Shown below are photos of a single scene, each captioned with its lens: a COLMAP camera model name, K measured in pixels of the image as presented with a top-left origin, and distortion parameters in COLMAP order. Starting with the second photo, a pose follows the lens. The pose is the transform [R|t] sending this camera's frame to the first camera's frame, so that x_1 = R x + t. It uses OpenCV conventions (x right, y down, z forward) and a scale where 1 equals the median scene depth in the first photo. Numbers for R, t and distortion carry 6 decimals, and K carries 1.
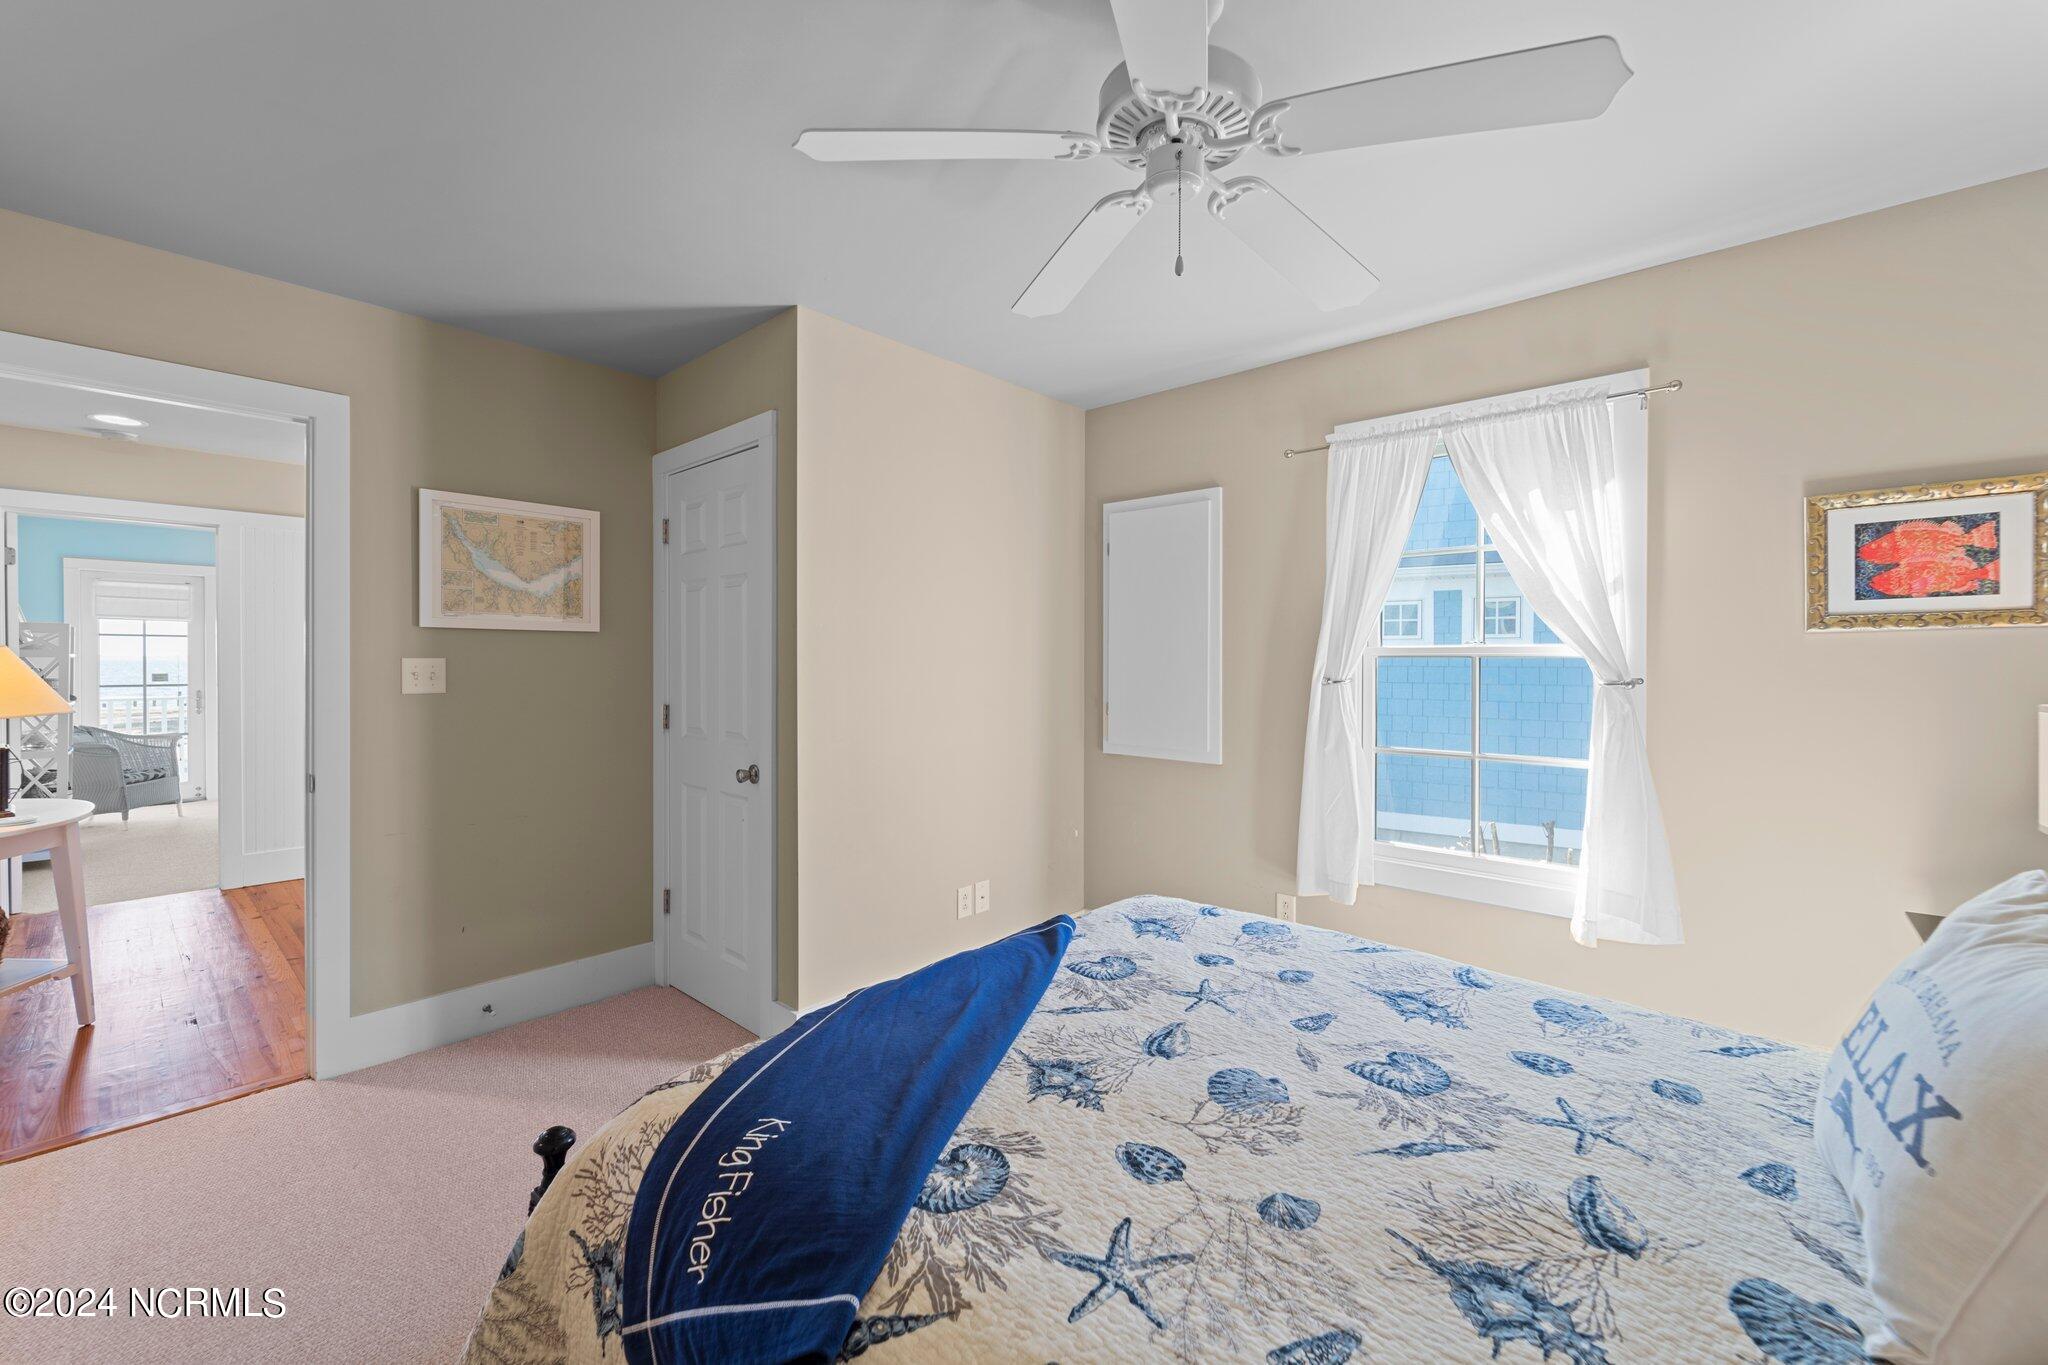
lens RADIAL K [[822.9, 0, 1032.3], [0, 822.9, 662.6], [0, 0, 1]] dist [-0.001756, 0.000551]
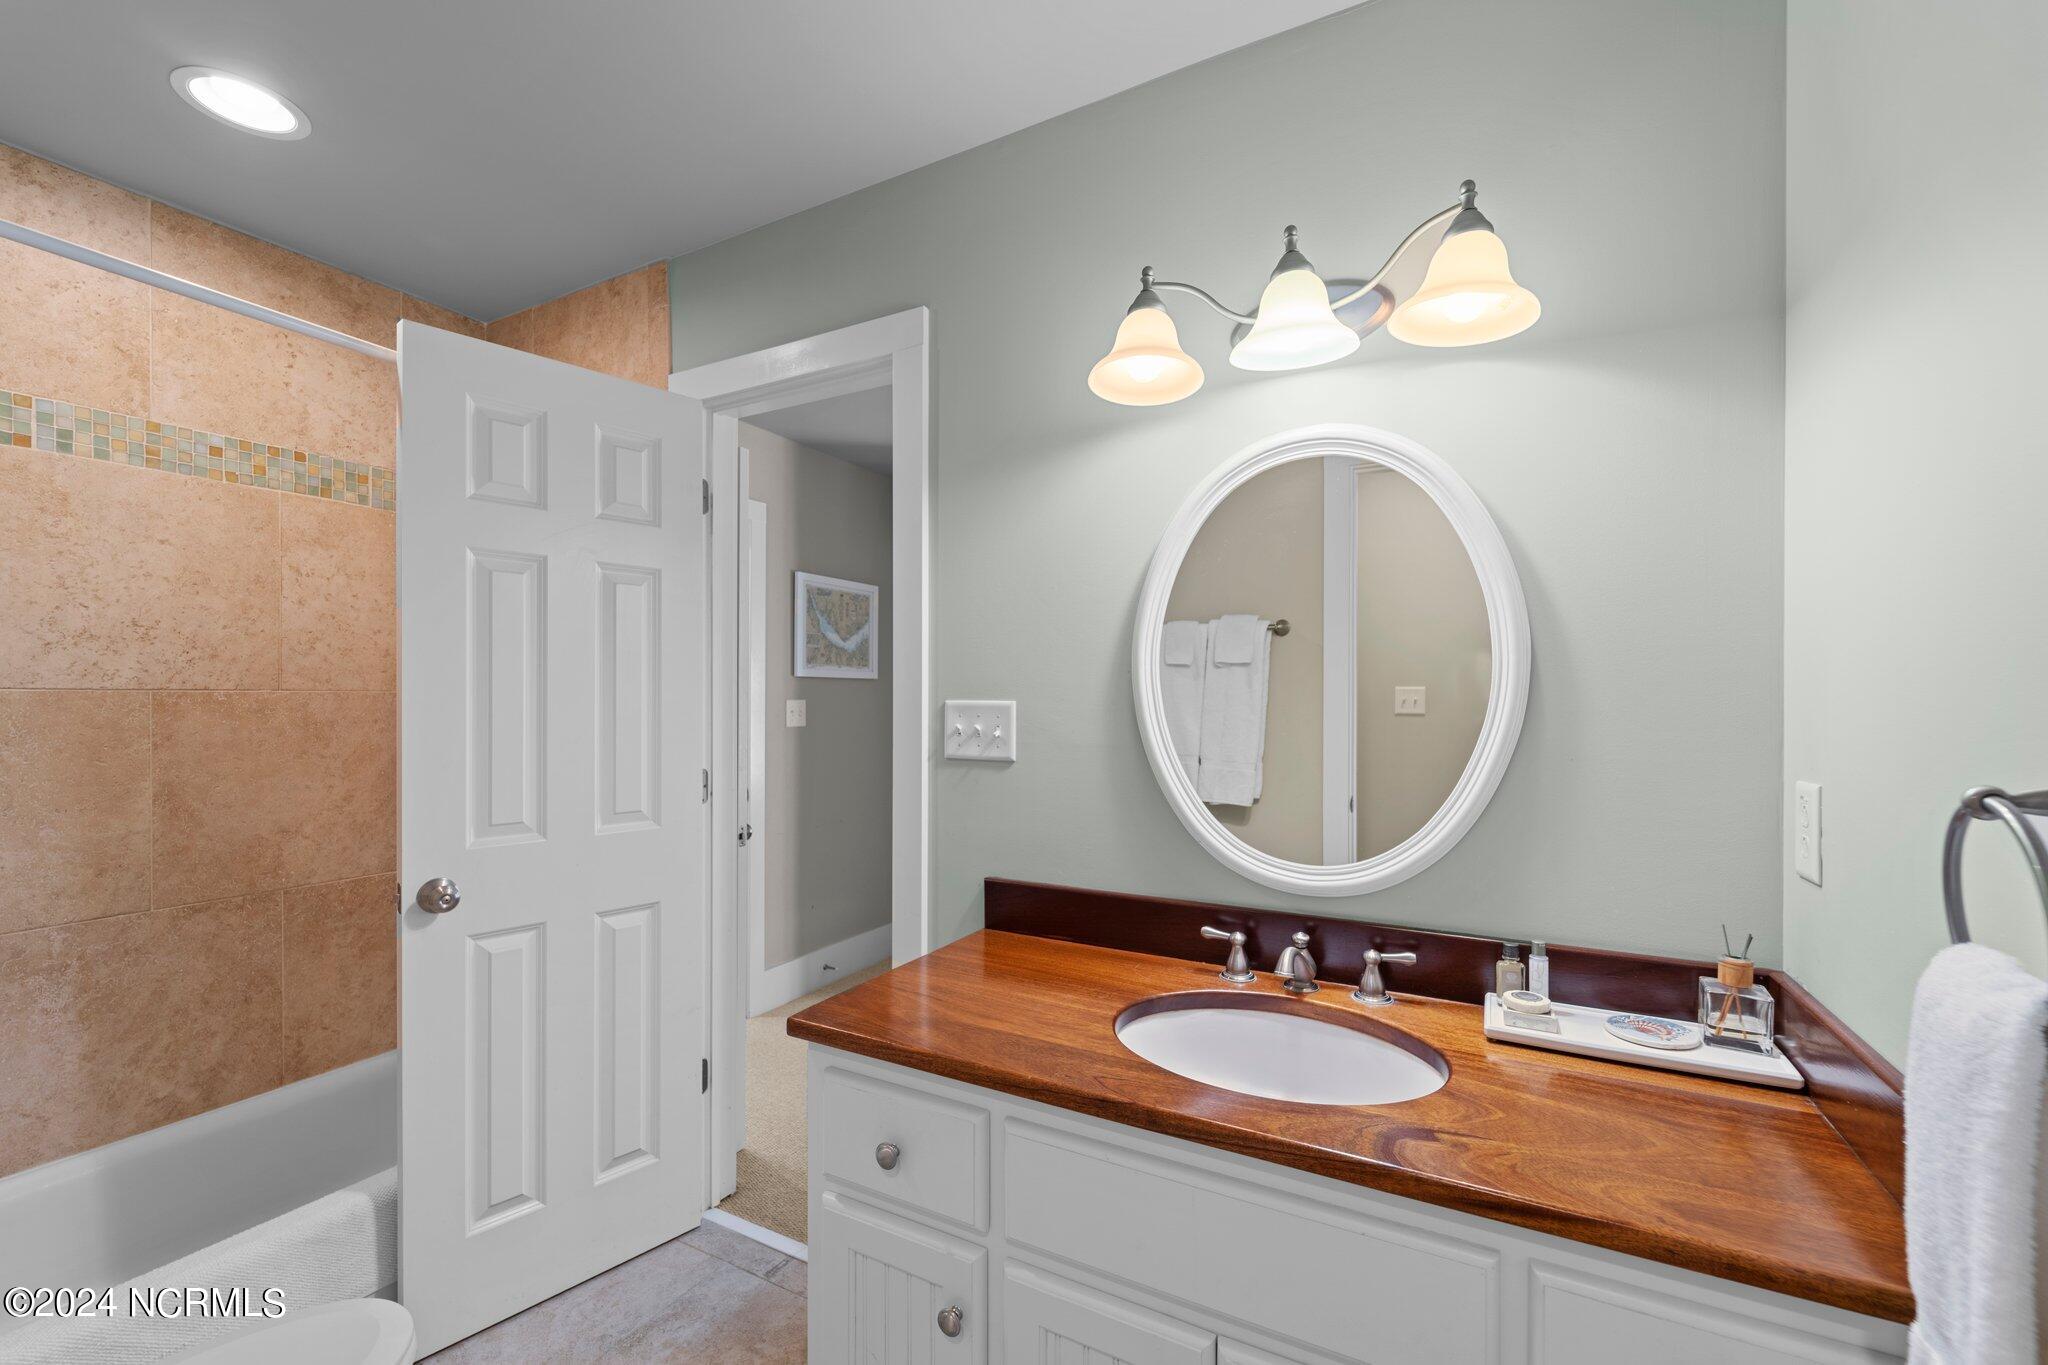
lens RADIAL K [[822.9, 0, 1031.2], [0, 822.9, 695.9], [0, 0, 1]] dist [-0.001756, 0.000551]
pose [[0.968430, -0.001659, 0.249279, -0.250280], [0.002116, 0.999997, -0.001566, -0.003157], [-0.249276, 0.002044, 0.968430, -0.131310]]
